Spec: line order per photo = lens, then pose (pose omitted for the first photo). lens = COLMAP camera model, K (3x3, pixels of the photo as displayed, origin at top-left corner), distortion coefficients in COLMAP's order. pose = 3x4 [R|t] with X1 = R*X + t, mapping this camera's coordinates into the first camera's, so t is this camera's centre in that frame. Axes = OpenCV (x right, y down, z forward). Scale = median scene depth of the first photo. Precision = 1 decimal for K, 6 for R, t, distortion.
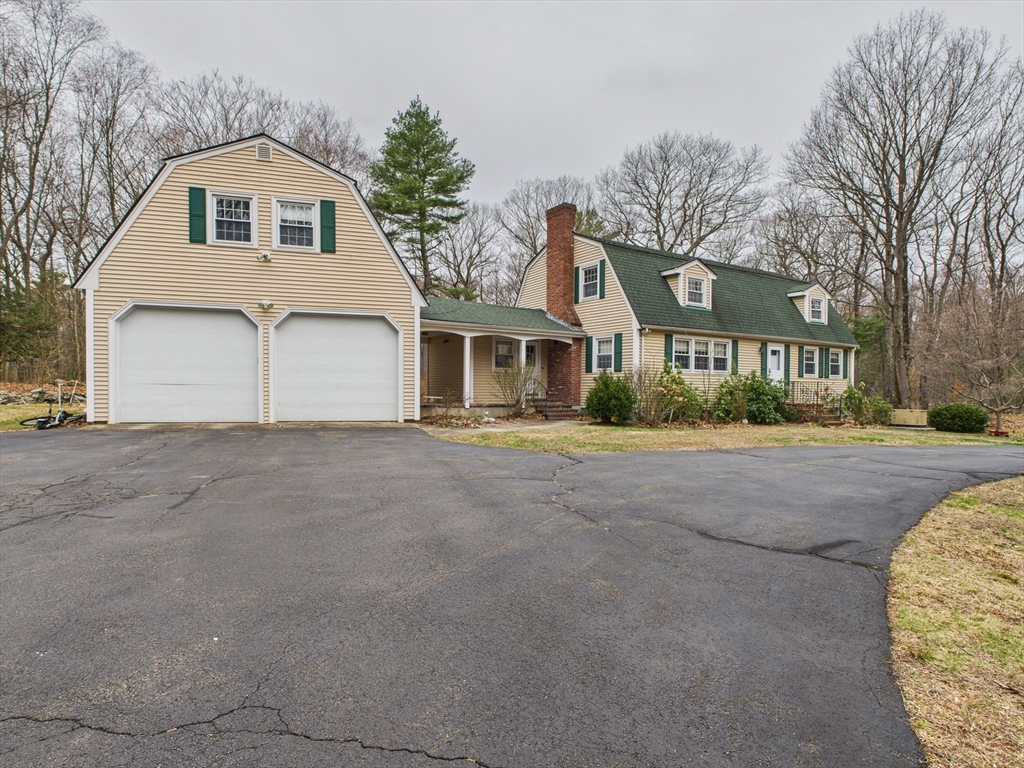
lens RADIAL K [[412.2, 0, 511.5], [0, 412.2, 376.9], [0, 0, 1]] dist [0.000840, 0.000083]
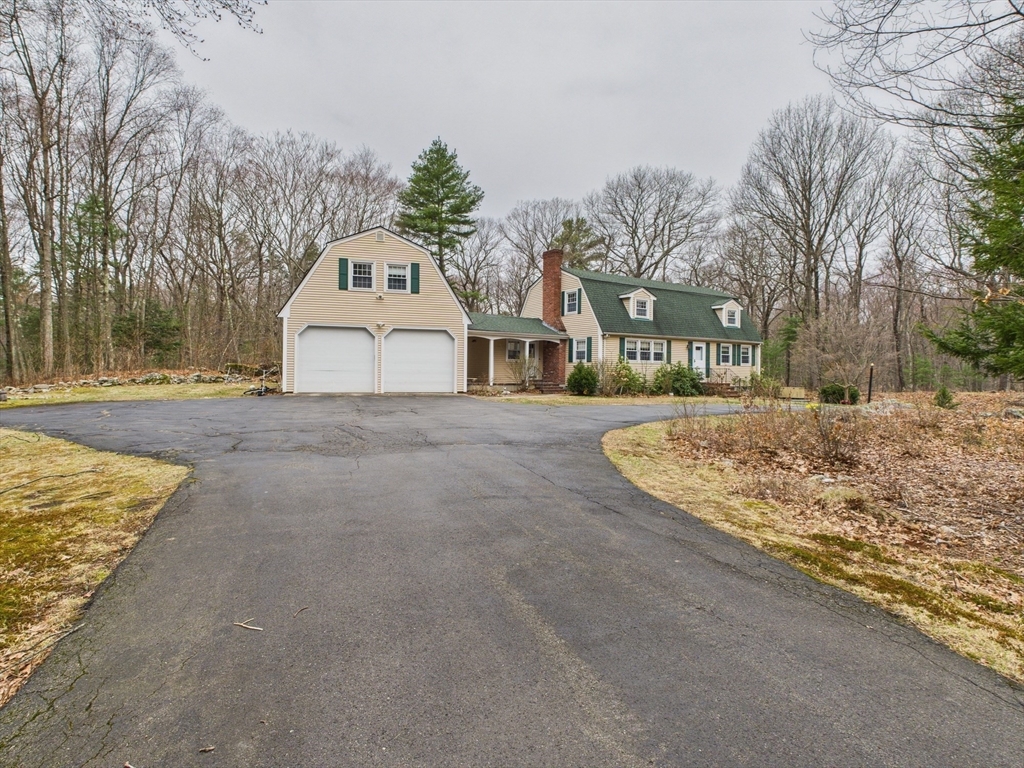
lens RADIAL K [[366.2, 0, 506.5], [0, 366.2, 384.8], [0, 0, 1]] dist [0.000854, 0.000034]
pose [[0.999957, -0.000506, -0.009284, -0.034325], [0.001060, 0.998212, 0.059769, -0.009372], [0.009237, -0.059776, 0.998169, -0.346020]]
